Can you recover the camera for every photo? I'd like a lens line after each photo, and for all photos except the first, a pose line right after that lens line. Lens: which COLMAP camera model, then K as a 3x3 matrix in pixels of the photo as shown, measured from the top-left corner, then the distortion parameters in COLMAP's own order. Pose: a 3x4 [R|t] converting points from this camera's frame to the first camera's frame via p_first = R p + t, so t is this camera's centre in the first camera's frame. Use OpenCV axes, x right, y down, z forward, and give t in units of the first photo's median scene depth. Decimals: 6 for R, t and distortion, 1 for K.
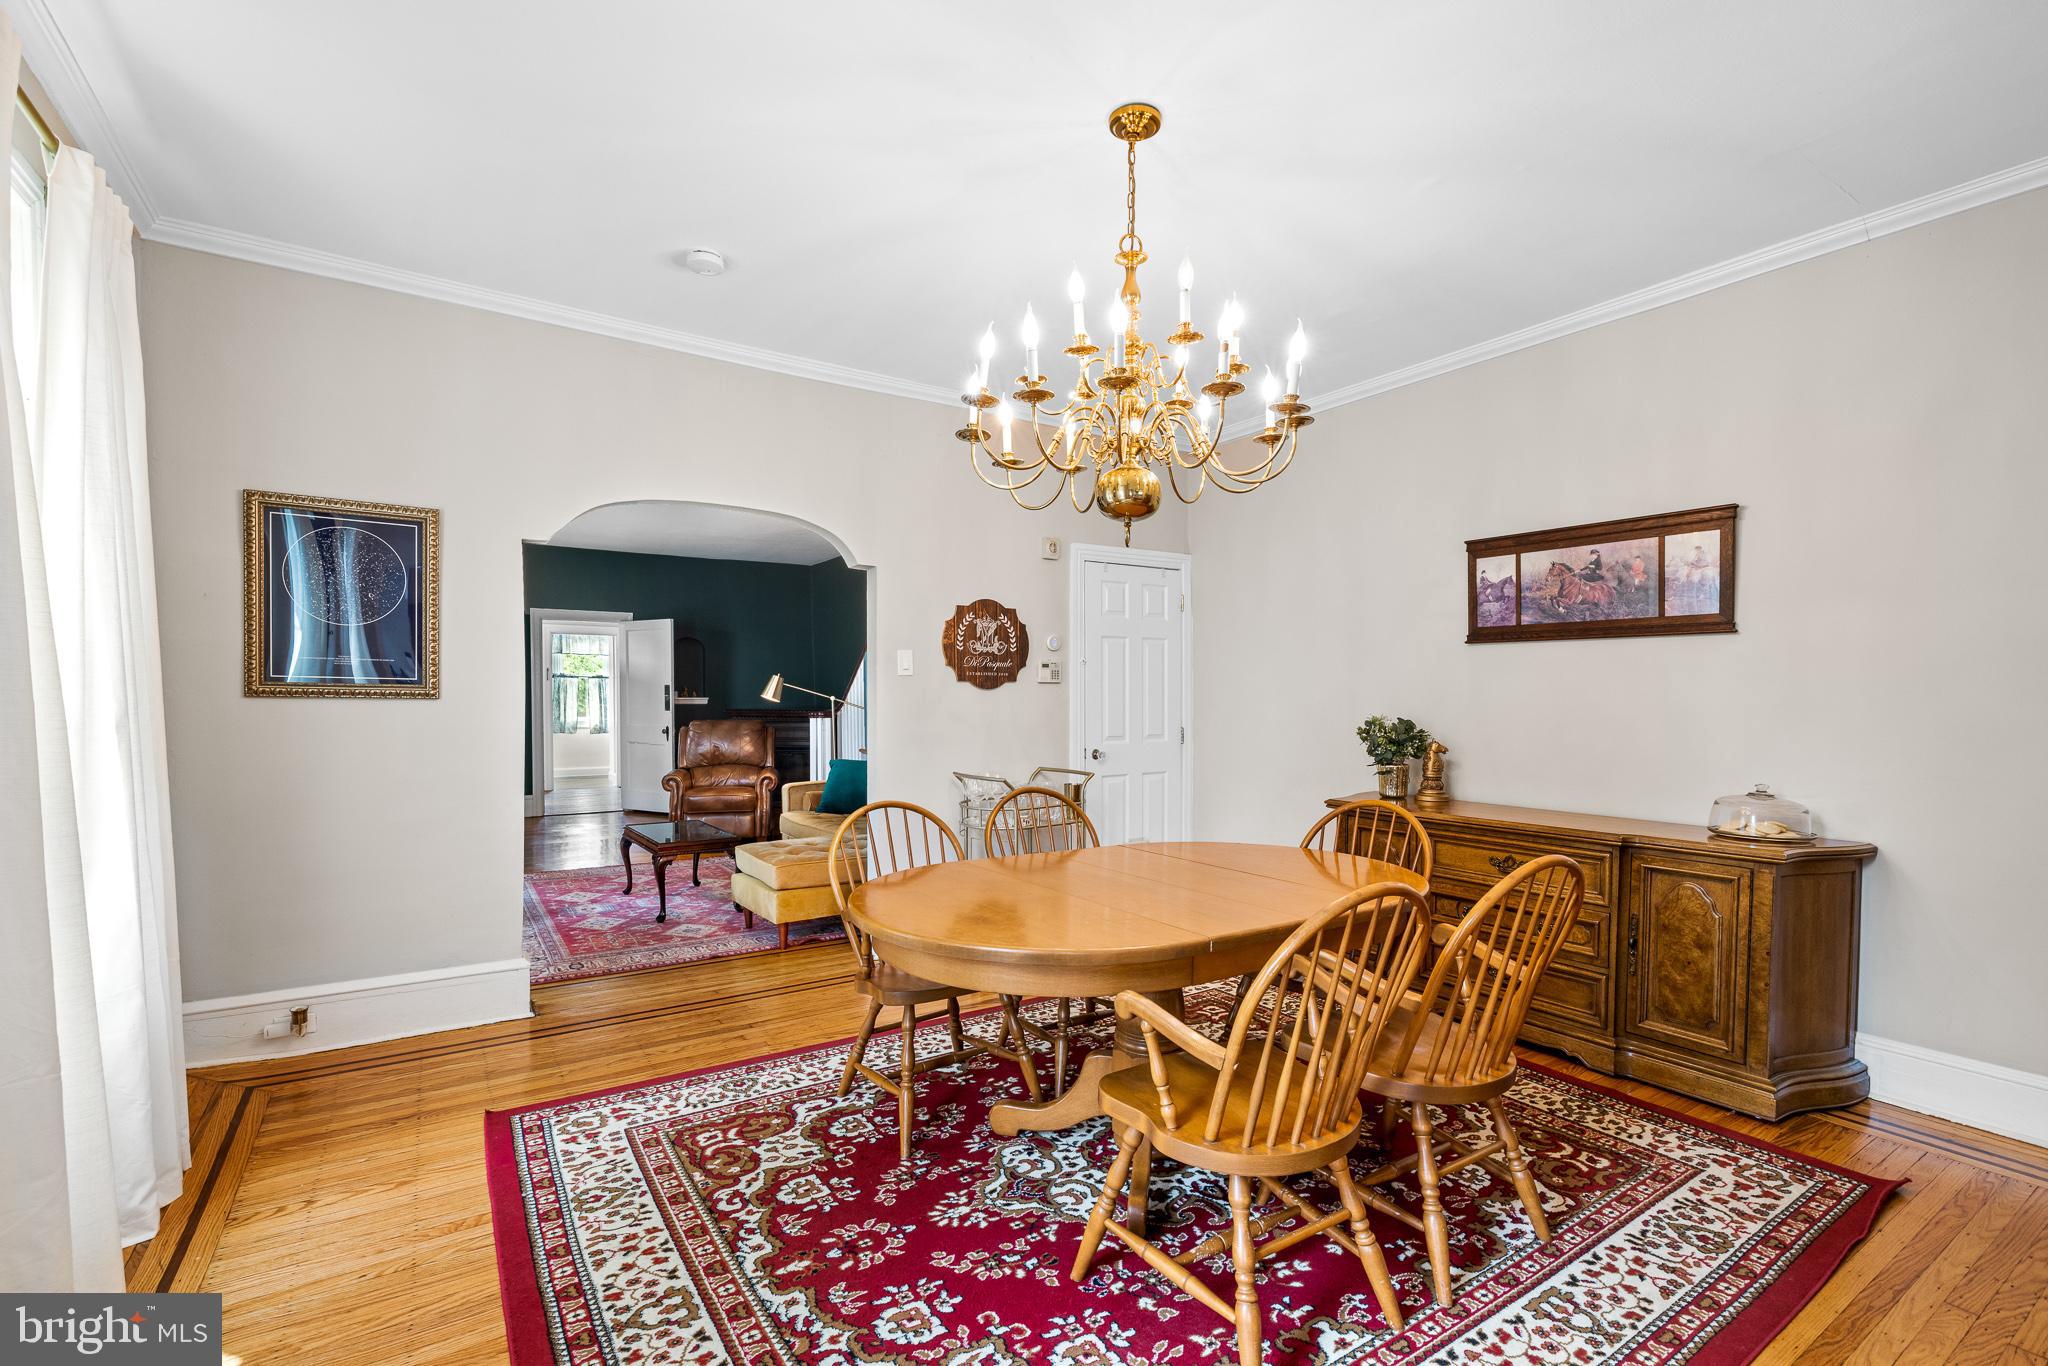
lens RADIAL K [[904.9, 0, 1024.0], [0, 904.9, 683.0], [0, 0, 1]] dist [0.000117, -0.000006]
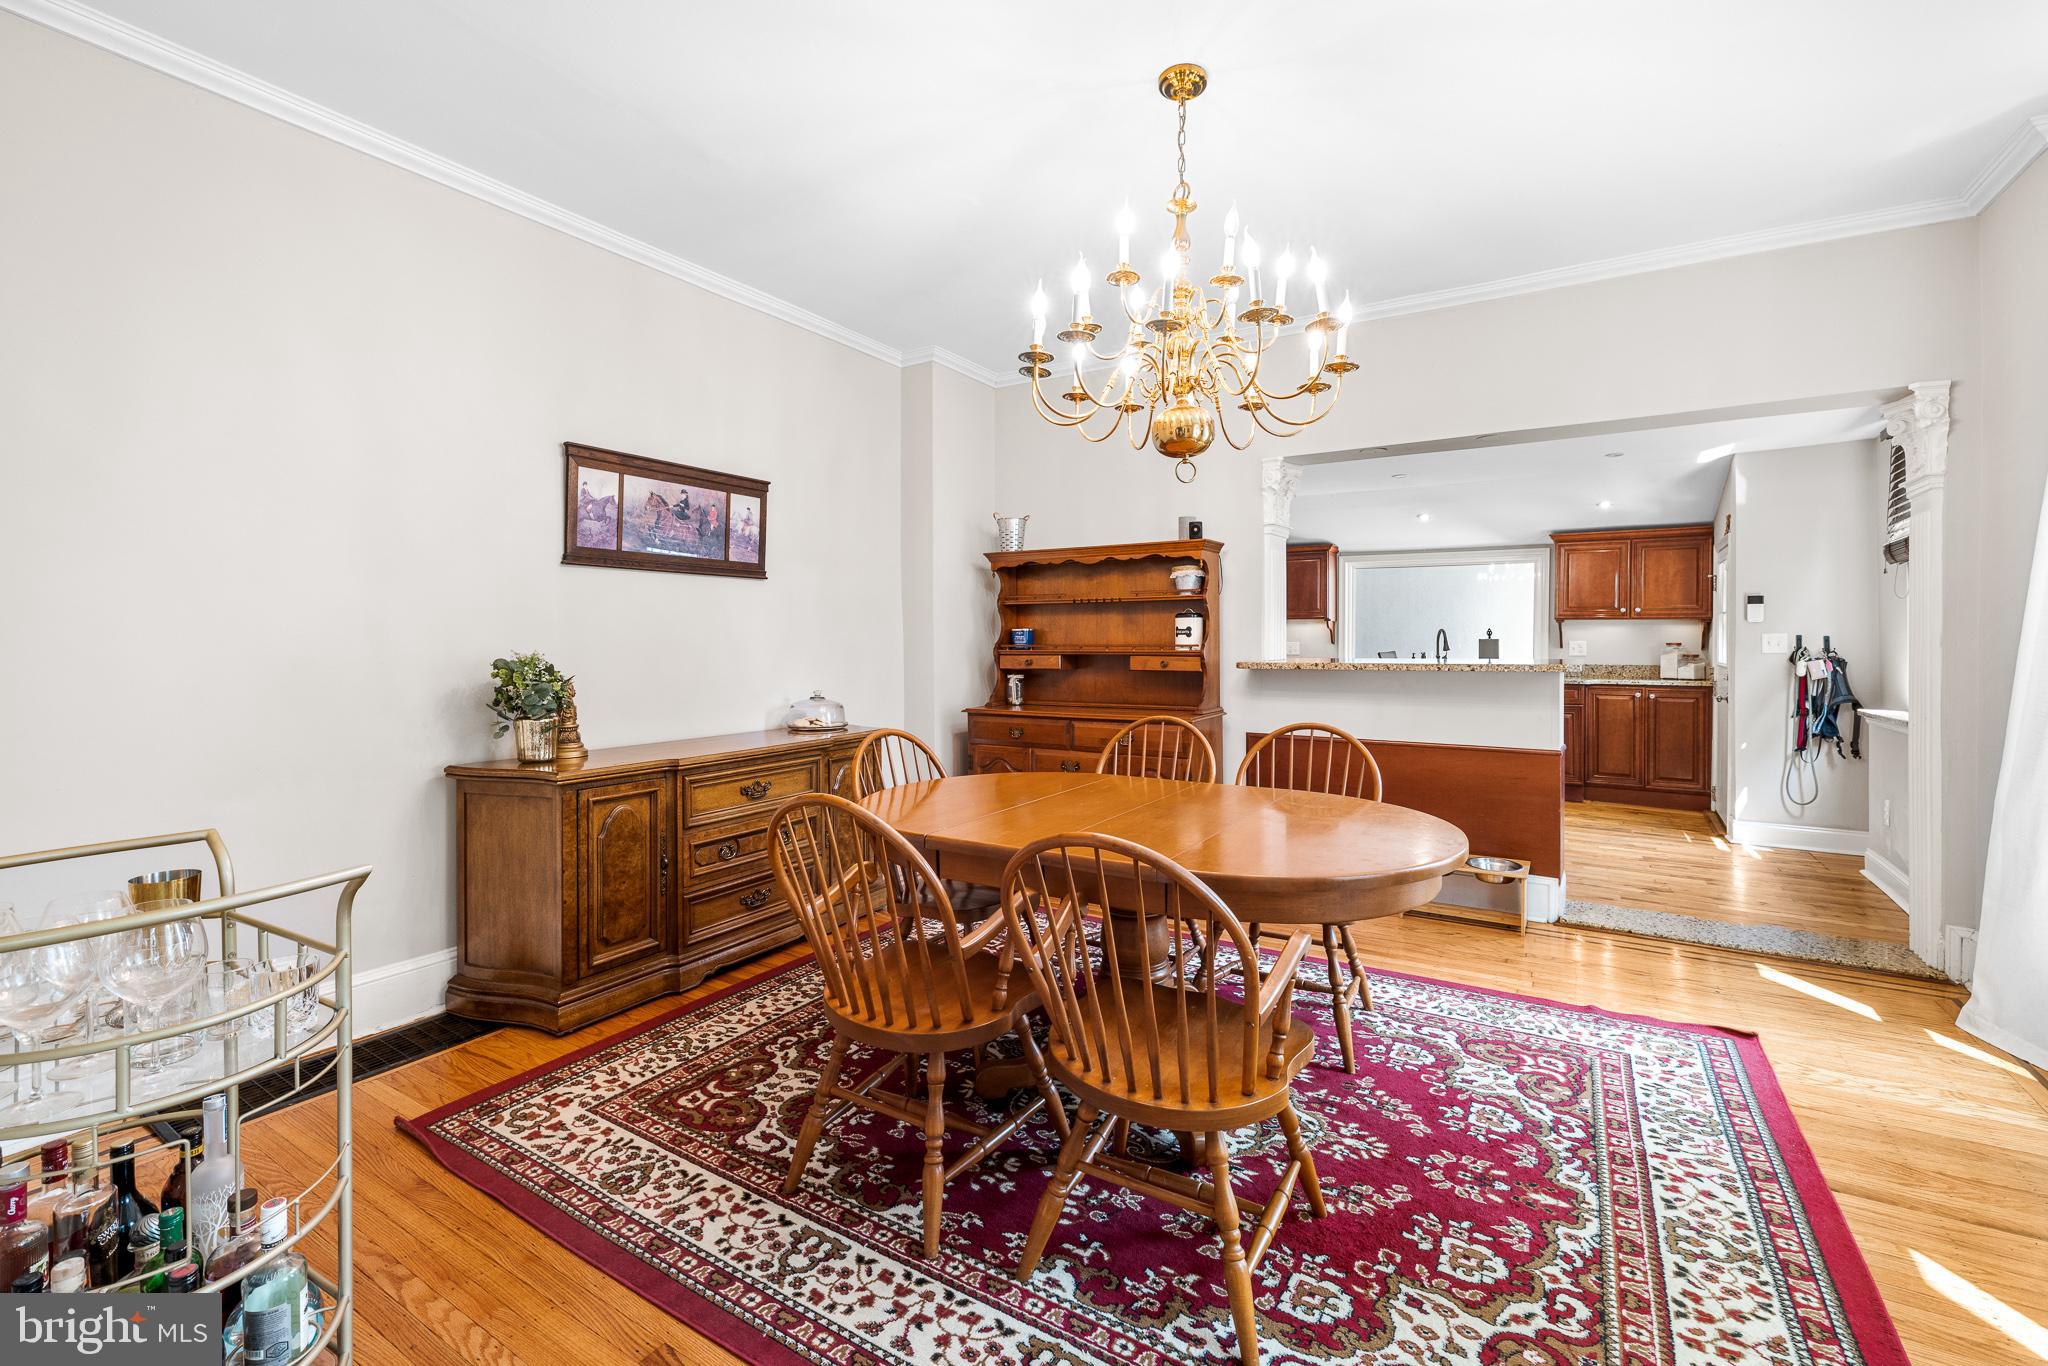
lens RADIAL K [[916.9, 0, 1029.5], [0, 916.9, 628.5], [0, 0, 1]] dist [0.008084, 0.000300]
pose [[-0.433889, 0.000888, 0.900966, -0.777005], [-0.017283, 0.999807, -0.009308, 0.027532], [-0.900801, -0.019610, -0.433790, 1.656624]]
